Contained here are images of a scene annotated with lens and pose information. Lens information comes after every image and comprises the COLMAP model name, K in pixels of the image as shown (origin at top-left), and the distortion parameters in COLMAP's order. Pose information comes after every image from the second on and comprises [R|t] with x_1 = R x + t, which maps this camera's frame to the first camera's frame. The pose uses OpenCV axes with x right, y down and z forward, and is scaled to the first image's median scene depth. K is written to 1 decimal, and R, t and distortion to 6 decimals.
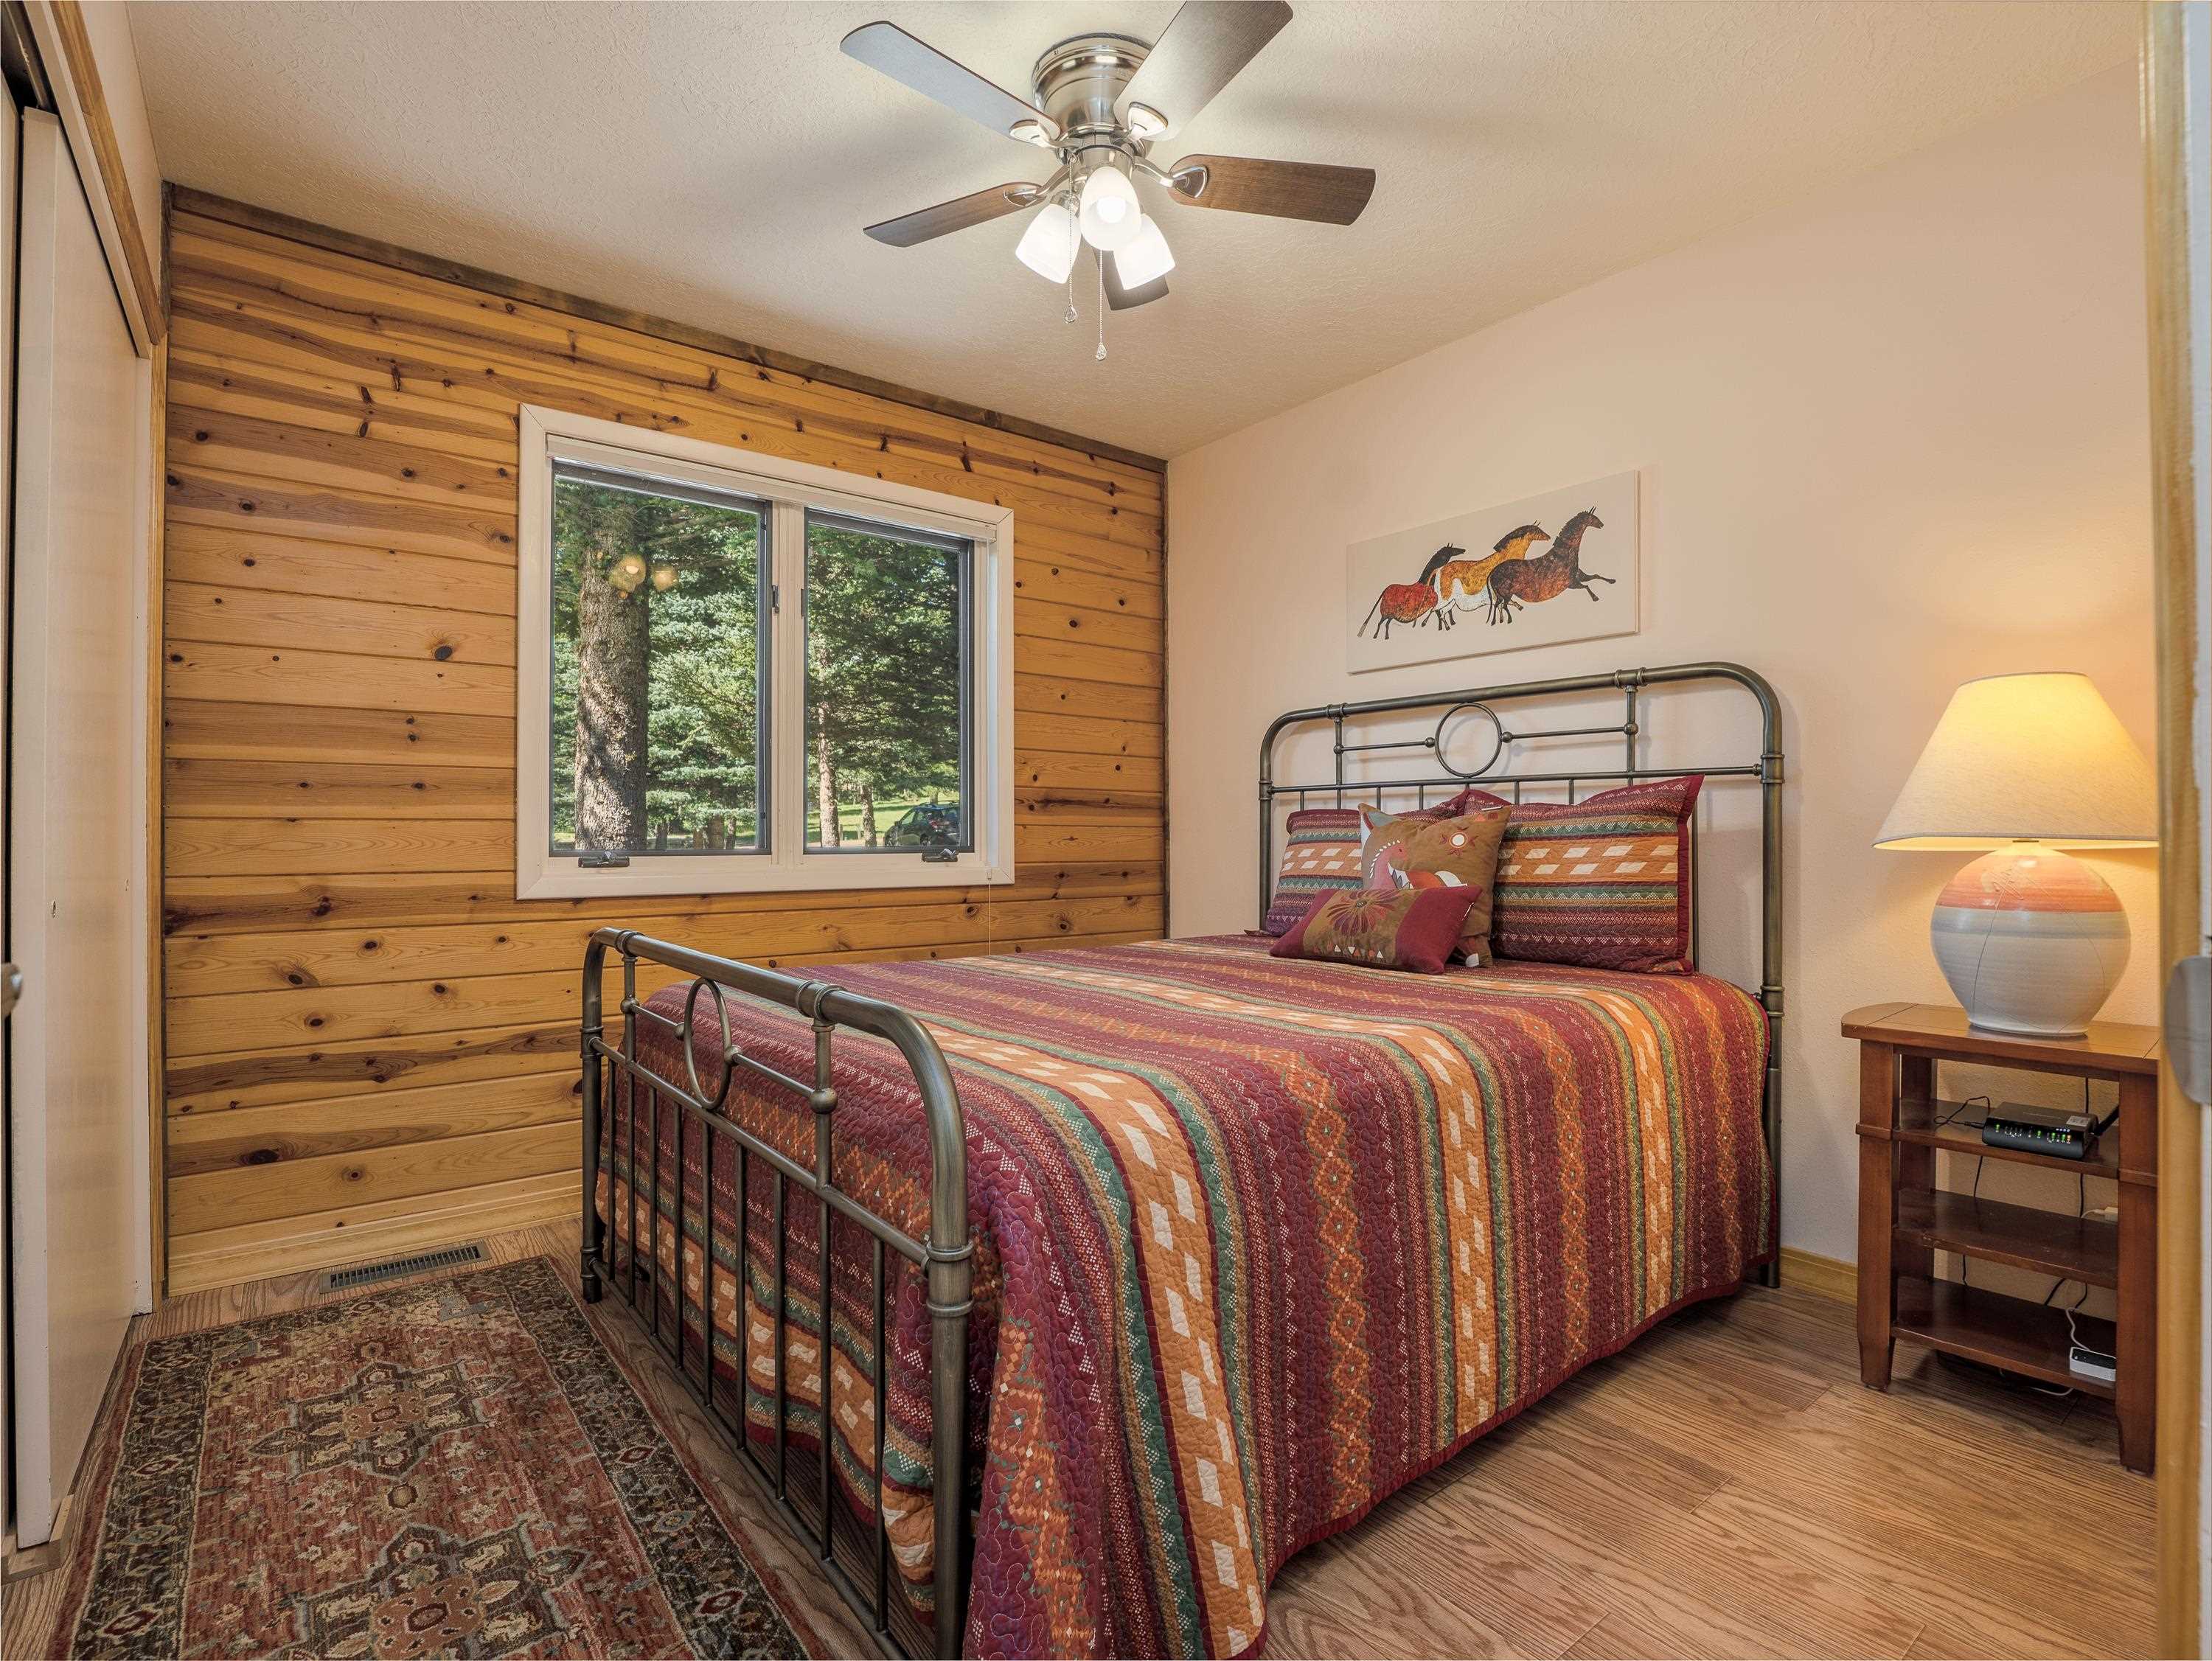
lens RADIAL K [[1034.3, 0, 1121.9], [0, 1034.3, 840.6], [0, 0, 1]] dist [-0.018265, -0.000477]
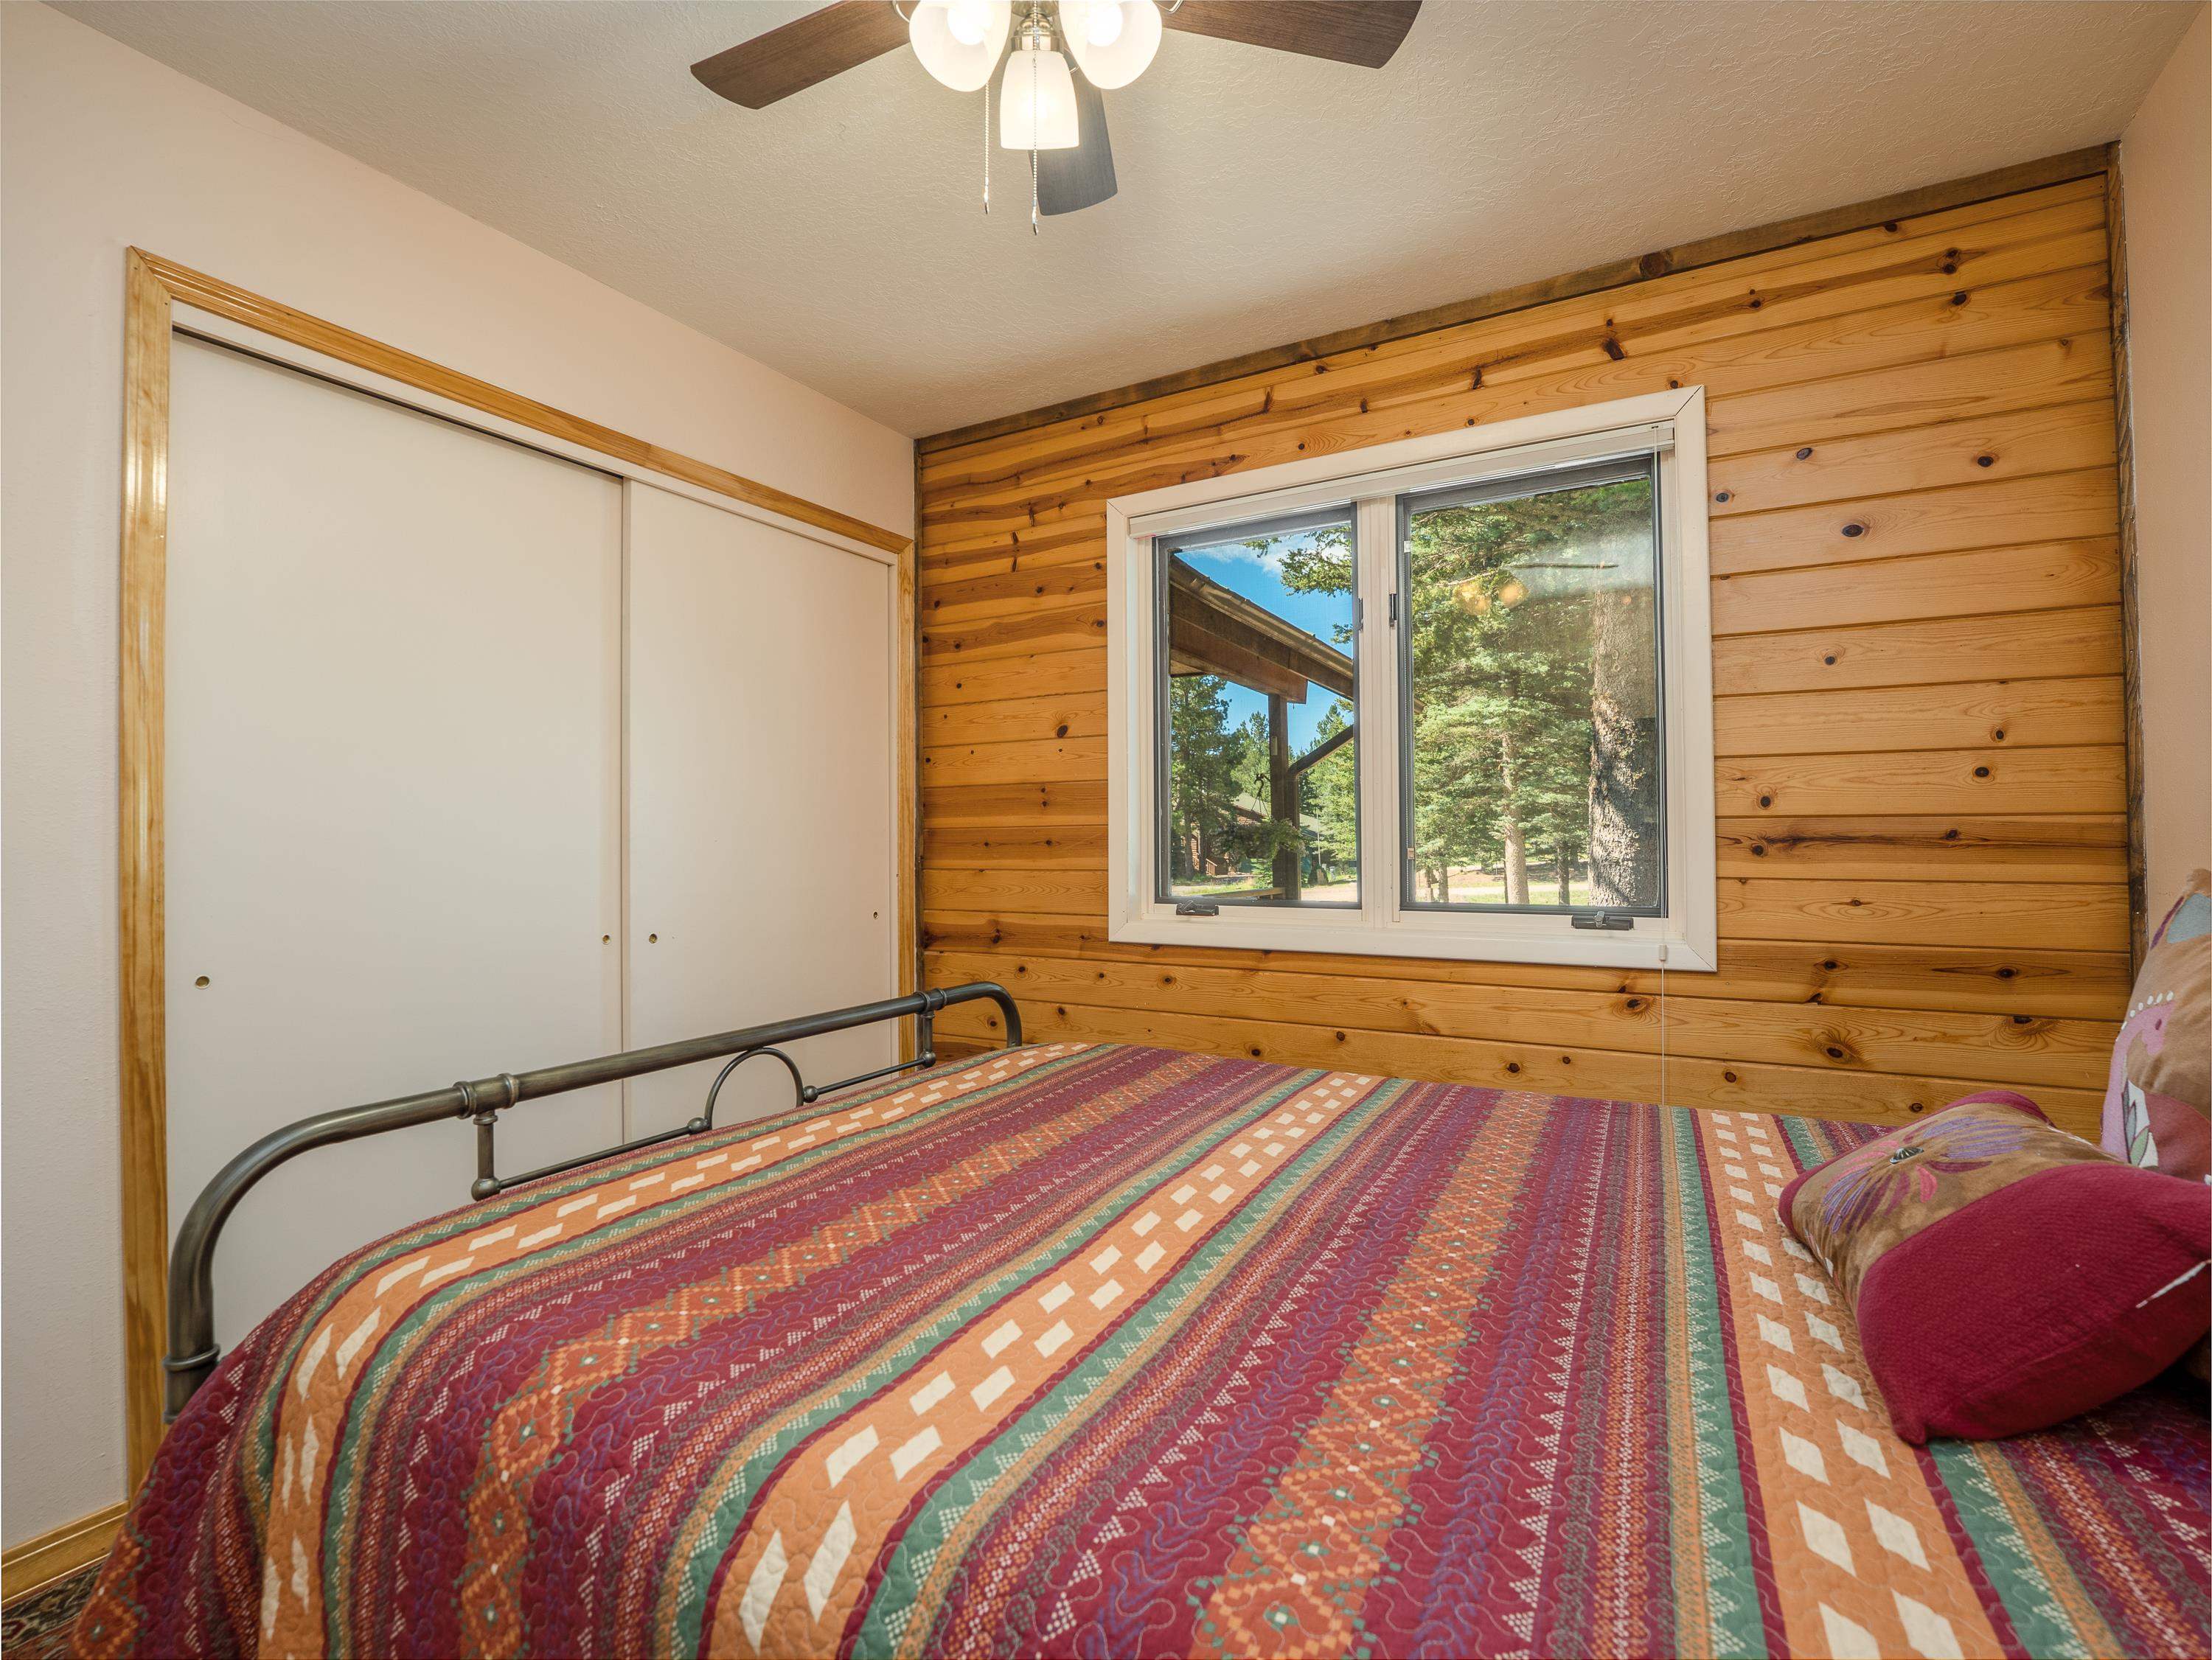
lens RADIAL K [[1011.9, 0, 1105.5], [0, 1011.9, 838.6], [0, 0, 1]] dist [-0.026554, 0.004089]
pose [[0.389295, -0.006557, -0.921090, 0.354503], [-0.000776, 0.999972, -0.007446, -0.038910], [0.921113, 0.003613, 0.389279, 0.467913]]
